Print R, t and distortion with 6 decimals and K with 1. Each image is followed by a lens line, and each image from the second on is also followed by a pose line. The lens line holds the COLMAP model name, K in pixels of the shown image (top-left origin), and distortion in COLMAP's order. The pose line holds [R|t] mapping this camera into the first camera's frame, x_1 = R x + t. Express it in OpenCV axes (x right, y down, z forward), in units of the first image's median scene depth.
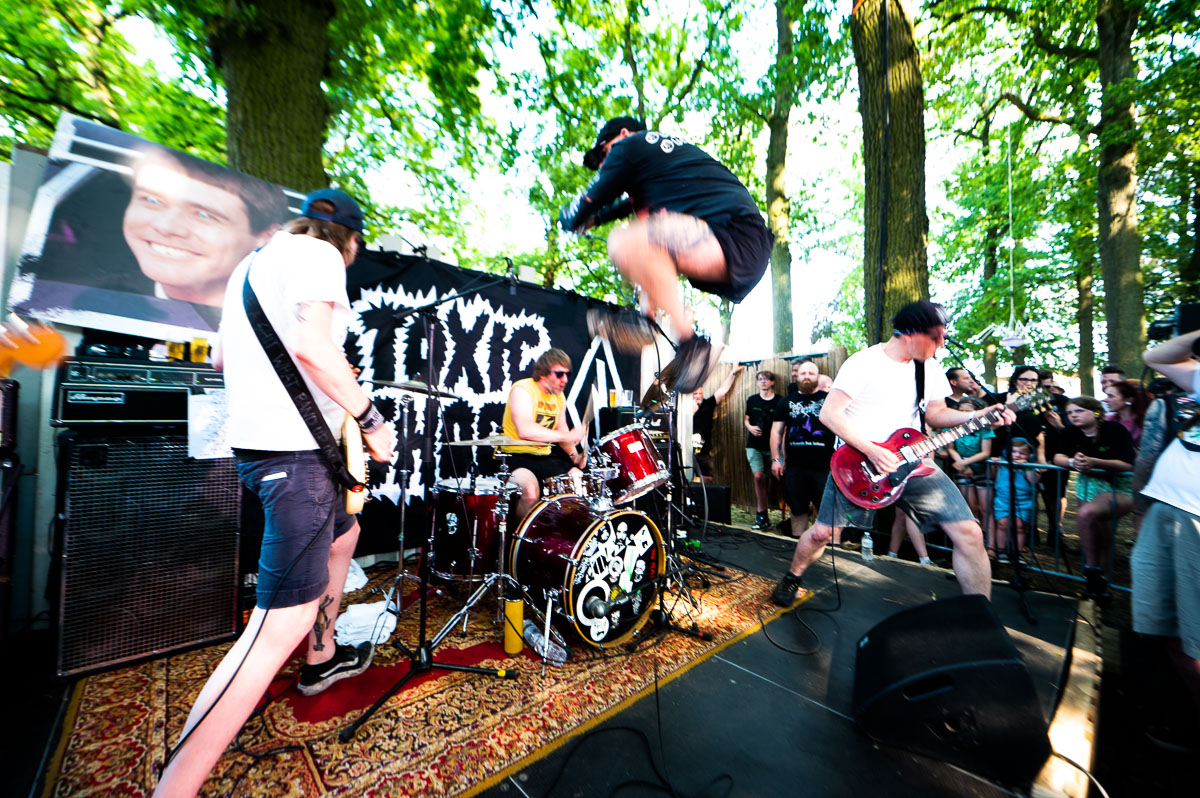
lens RADIAL K [[471.7, 0, 583.7], [0, 471.7, 400.6], [0, 0, 1]] dist [-0.014861, -0.000699]
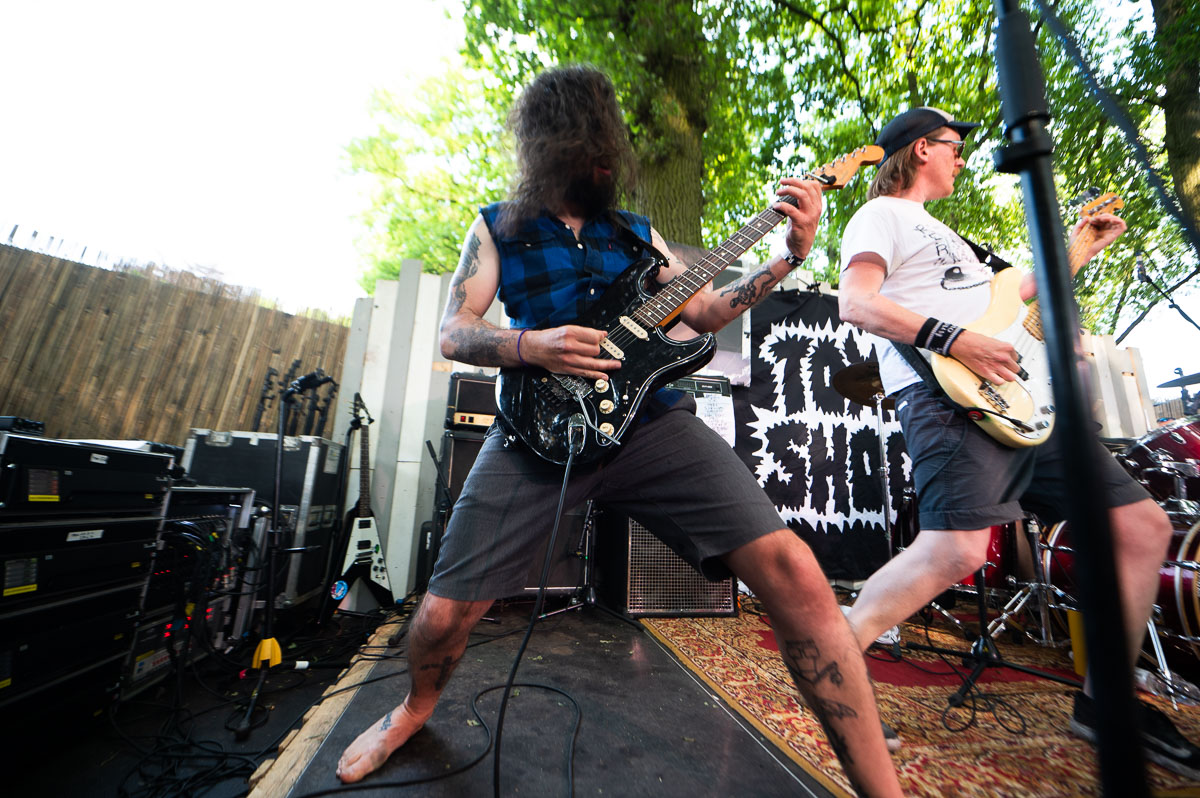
lens RADIAL K [[471.7, 0, 593.5], [0, 471.7, 397.4], [0, 0, 1]] dist [-0.014861, -0.000699]
pose [[0.856108, -0.086203, -0.509557, -0.263525], [-0.013812, 0.981821, -0.189304, 0.136367], [0.516612, 0.169103, 0.839354, -0.106334]]
